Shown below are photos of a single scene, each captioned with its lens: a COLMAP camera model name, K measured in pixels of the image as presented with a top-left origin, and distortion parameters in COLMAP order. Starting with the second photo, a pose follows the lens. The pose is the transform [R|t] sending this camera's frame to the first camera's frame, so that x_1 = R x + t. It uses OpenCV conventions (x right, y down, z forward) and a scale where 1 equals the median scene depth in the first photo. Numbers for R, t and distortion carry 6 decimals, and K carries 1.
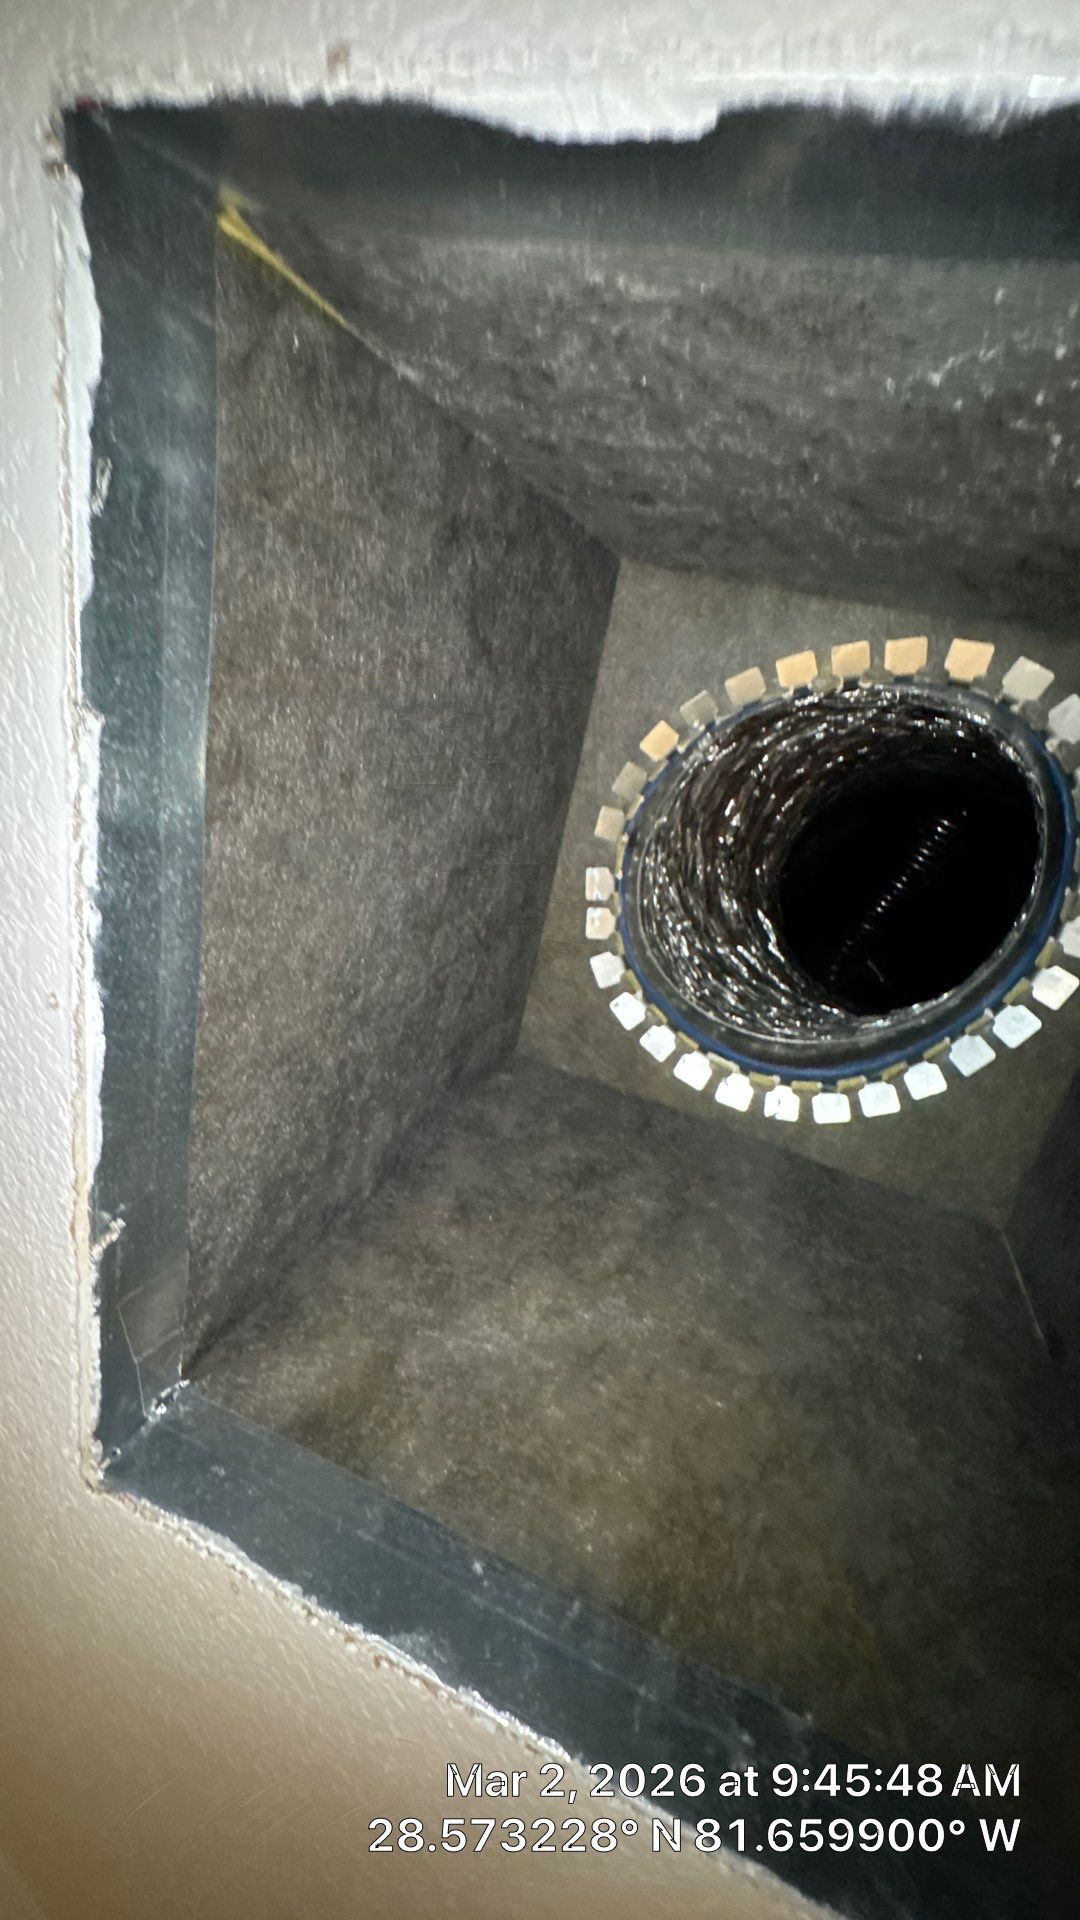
lens RADIAL K [[786.3, 0, 535.8], [0, 786.3, 956.8], [0, 0, 1]] dist [-0.004404, 0.001864]
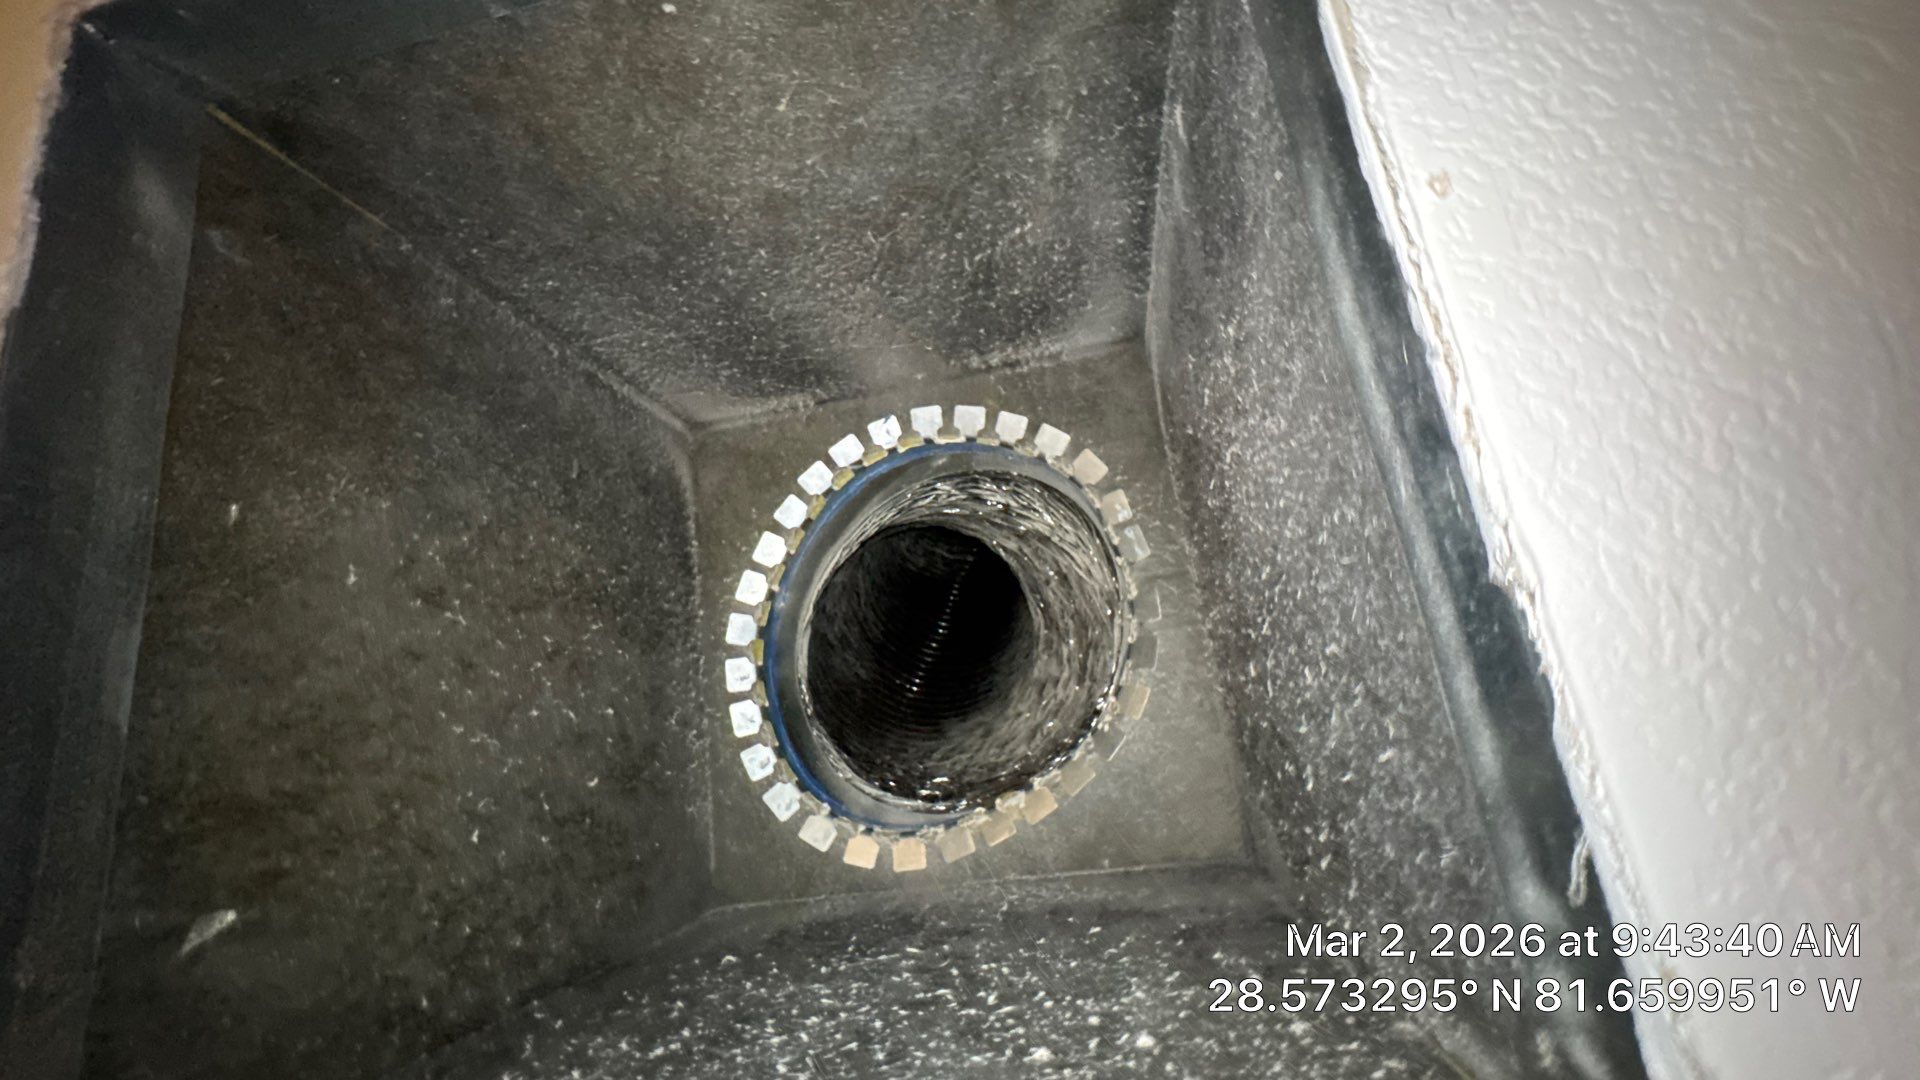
lens RADIAL K [[786.3, 0, 961.6], [0, 786.3, 543.7], [0, 0, 1]] dist [-0.004404, 0.001864]
pose [[-0.804069, 0.414861, 0.425868, -0.166353], [-0.447919, -0.893727, 0.024926, -0.022792], [0.390951, -0.170712, 0.904442, 0.043719]]
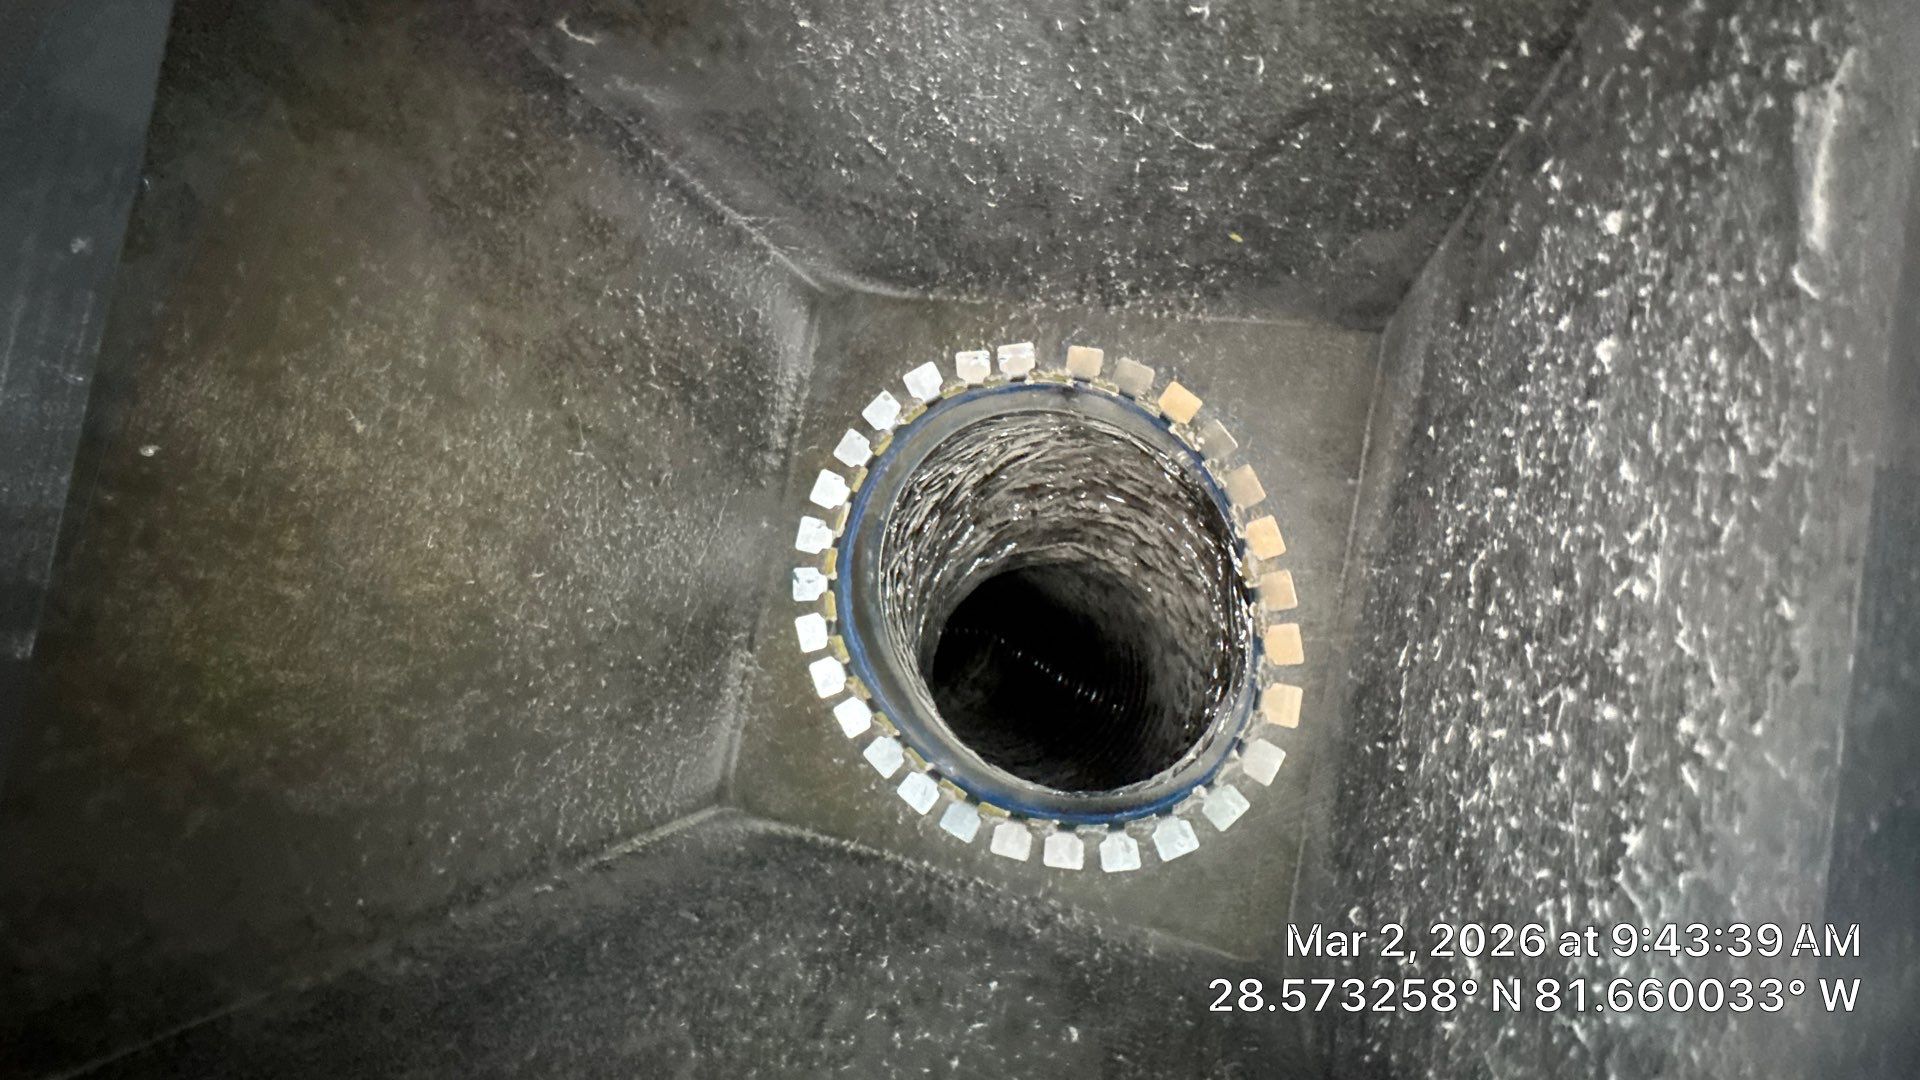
lens RADIAL K [[786.3, 0, 963.4], [0, 786.3, 539.8], [0, 0, 1]] dist [-0.004404, 0.001864]
pose [[0.129293, 0.963947, 0.232570, 0.064459], [-0.991604, 0.126182, 0.028270, -0.033425], [-0.002095, -0.234273, 0.972169, 0.086071]]
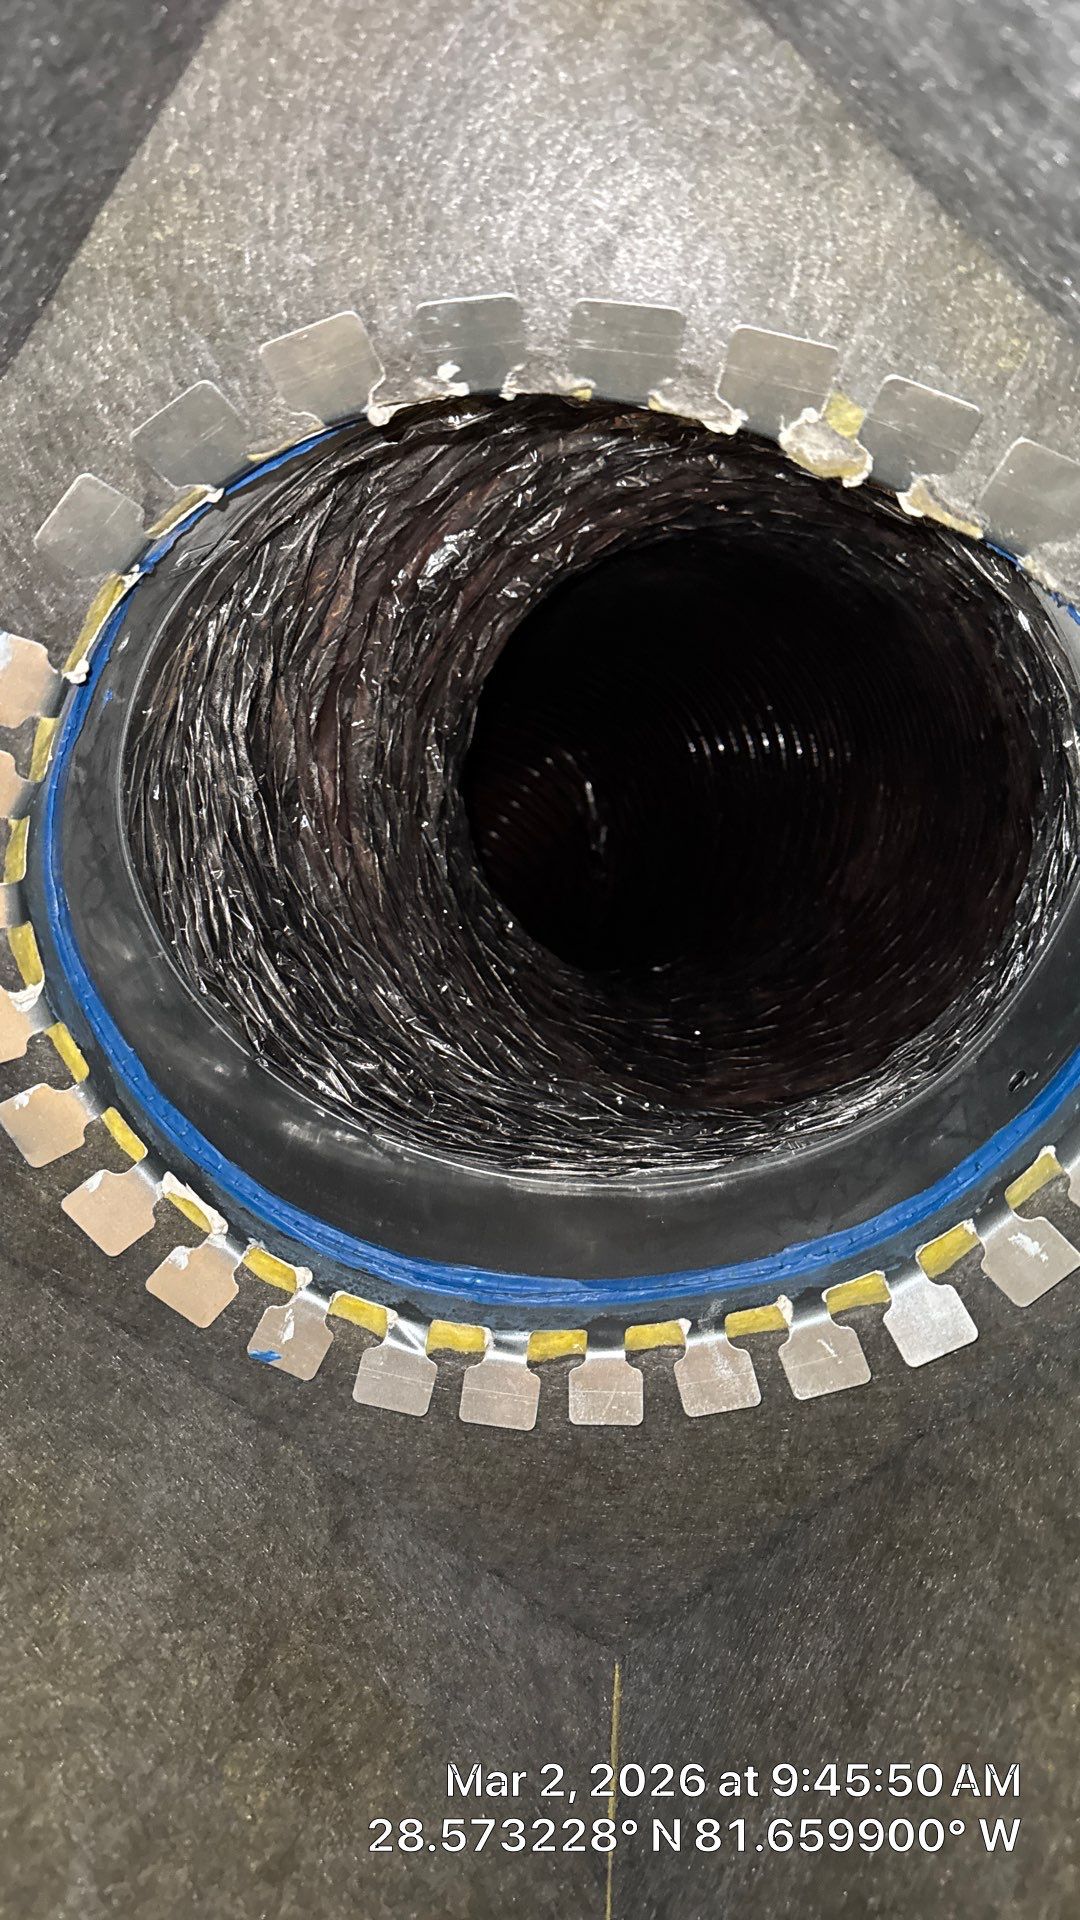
lens RADIAL K [[1377.3, 0, 563.6], [0, 1377.3, 952.9], [0, 0, 1]] dist [0.041405, -0.084502]
pose [[0.854383, 0.265074, 0.446951, 0.053510], [-0.388713, 0.896832, 0.211172, -0.208457], [-0.344864, -0.354157, 0.869276, 0.387585]]
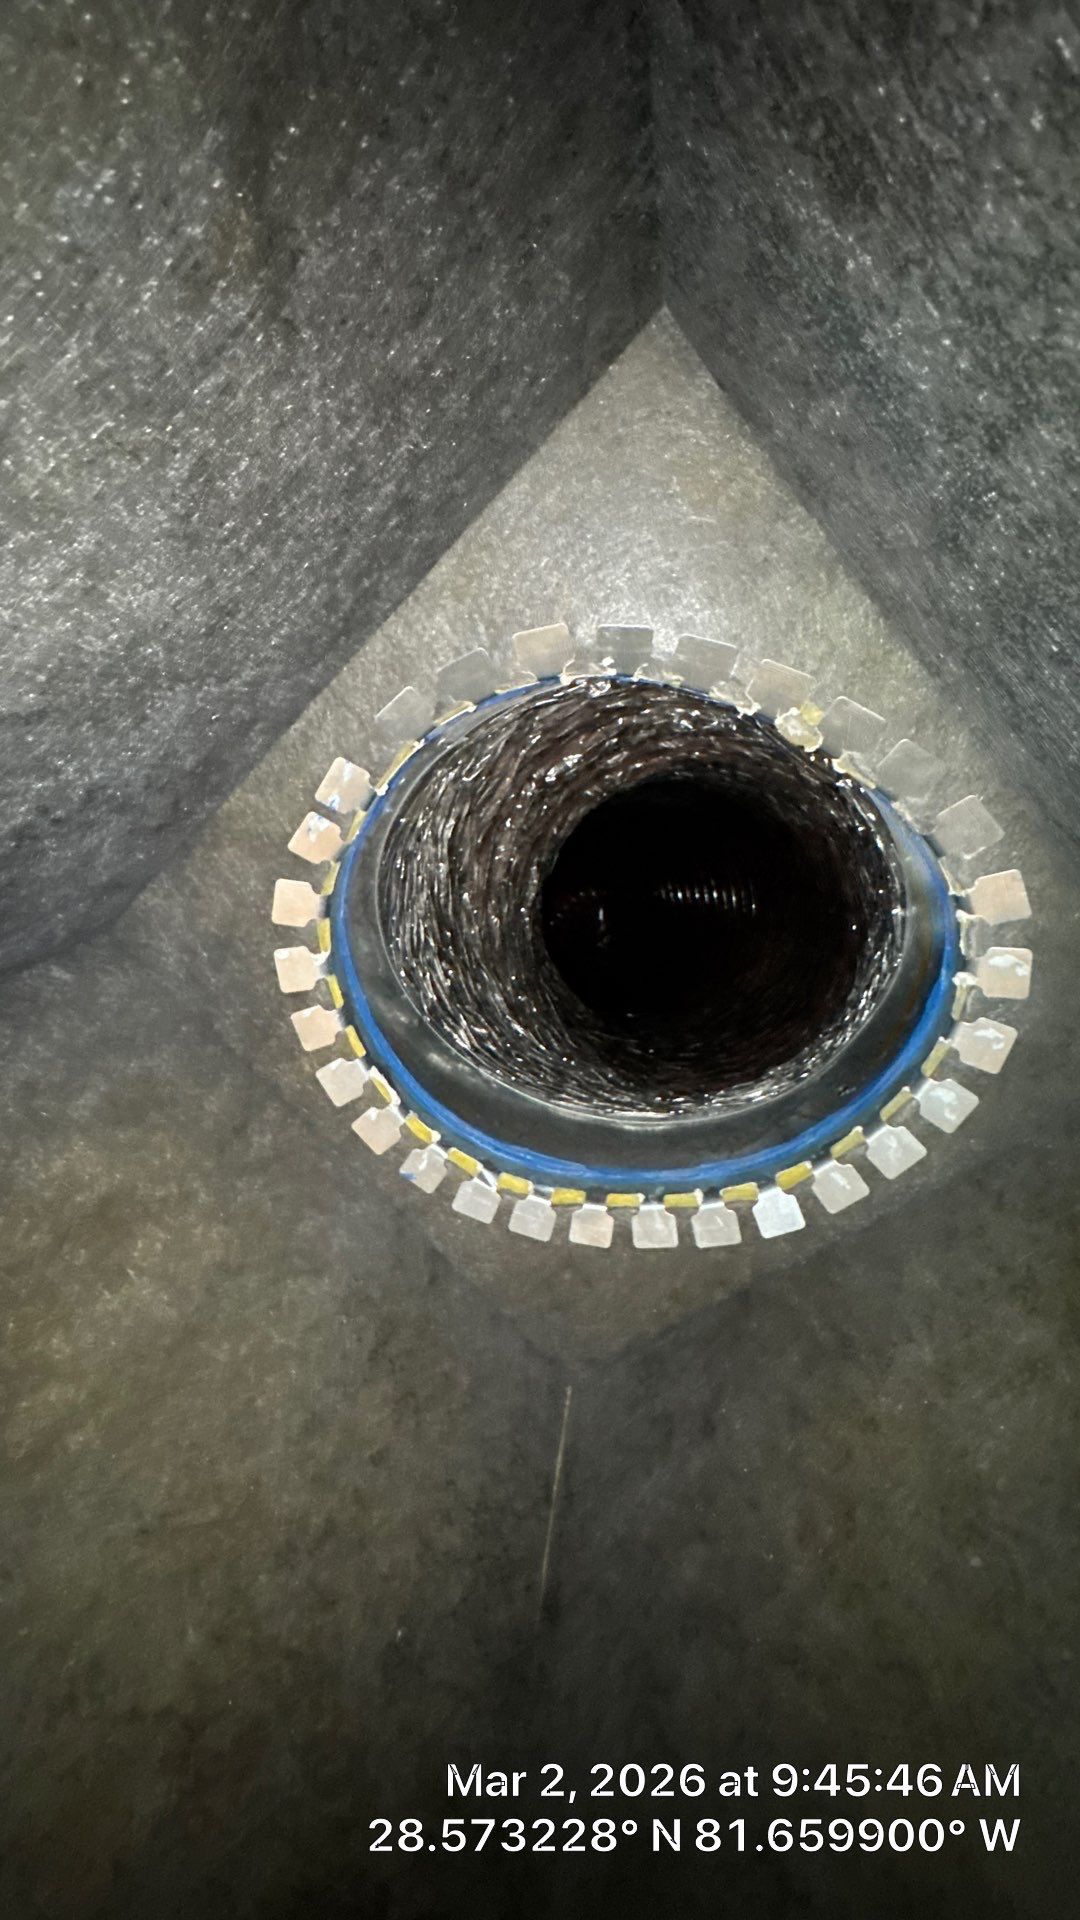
lens RADIAL K [[786.3, 0, 542.7], [0, 786.3, 962.4], [0, 0, 1]] dist [-0.004404, 0.001864]
pose [[0.811024, 0.420583, 0.406632, 0.013578], [-0.519391, 0.837525, 0.169661, -0.167430], [-0.269208, -0.348800, 0.897700, 0.362798]]
